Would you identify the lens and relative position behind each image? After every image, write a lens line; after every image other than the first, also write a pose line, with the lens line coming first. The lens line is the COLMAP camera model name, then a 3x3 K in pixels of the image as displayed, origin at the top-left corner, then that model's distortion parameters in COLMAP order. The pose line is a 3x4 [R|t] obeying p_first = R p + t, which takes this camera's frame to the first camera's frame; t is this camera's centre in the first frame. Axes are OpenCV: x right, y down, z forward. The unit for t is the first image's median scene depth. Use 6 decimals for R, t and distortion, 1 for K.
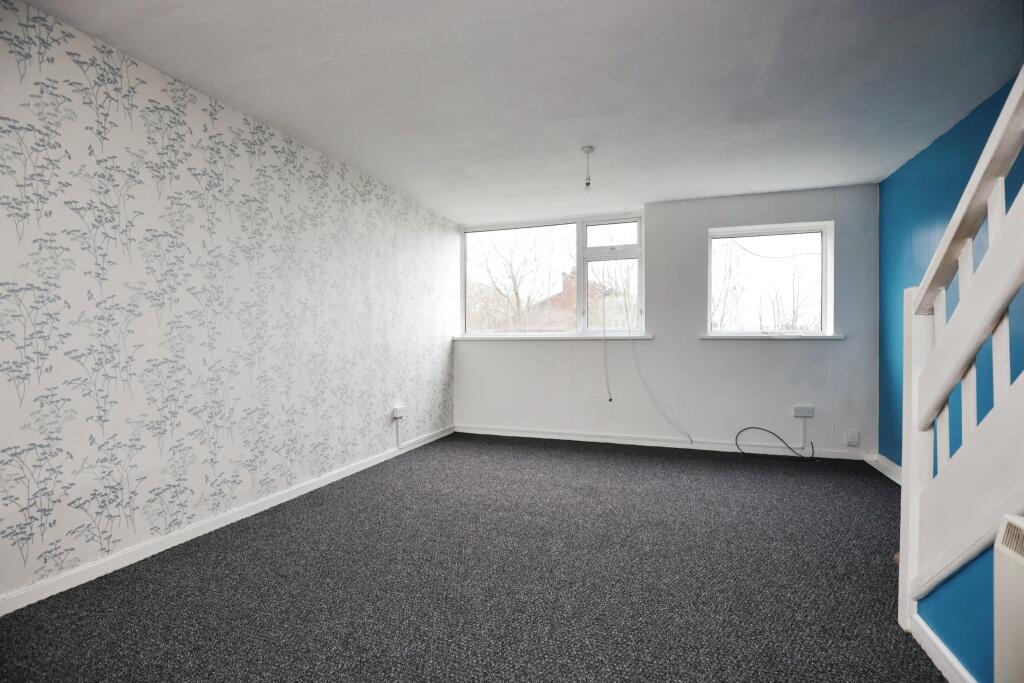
lens RADIAL K [[472.9, 0, 512.0], [0, 472.9, 341.5], [0, 0, 1]] dist [-0.026734, -0.000120]
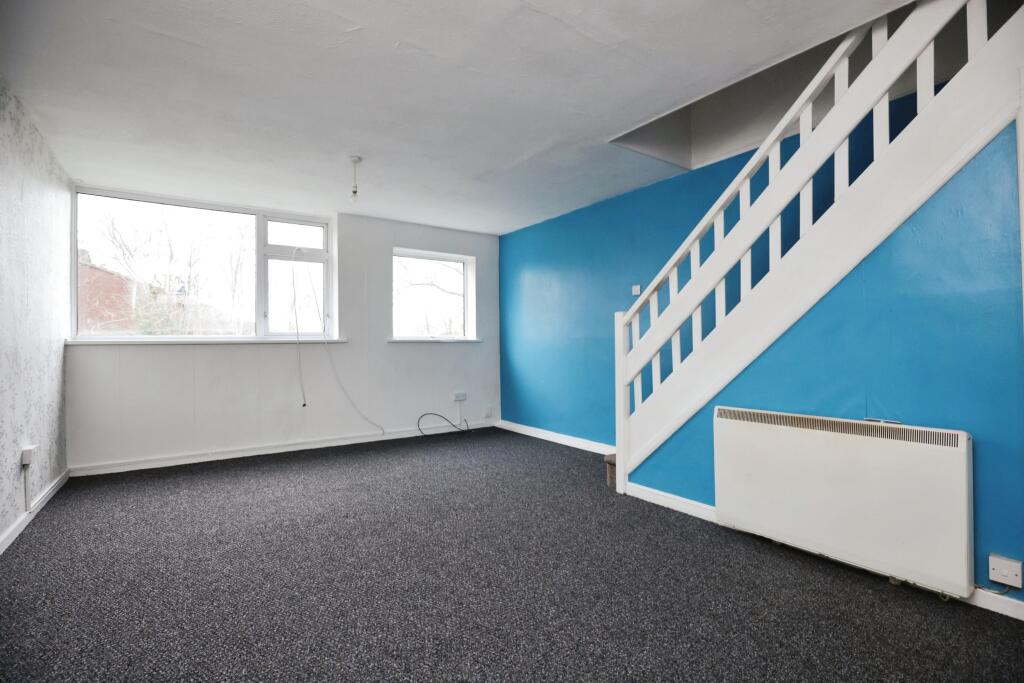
lens RADIAL K [[479.5, 0, 512.0], [0, 479.5, 341.5], [0, 0, 1]] dist [-0.035908, 0.008293]
pose [[0.569920, 0.000977, 0.821700, -0.409402], [0.009946, 0.999918, -0.008087, 0.005597], [-0.821640, 0.012781, 0.569864, 0.099790]]
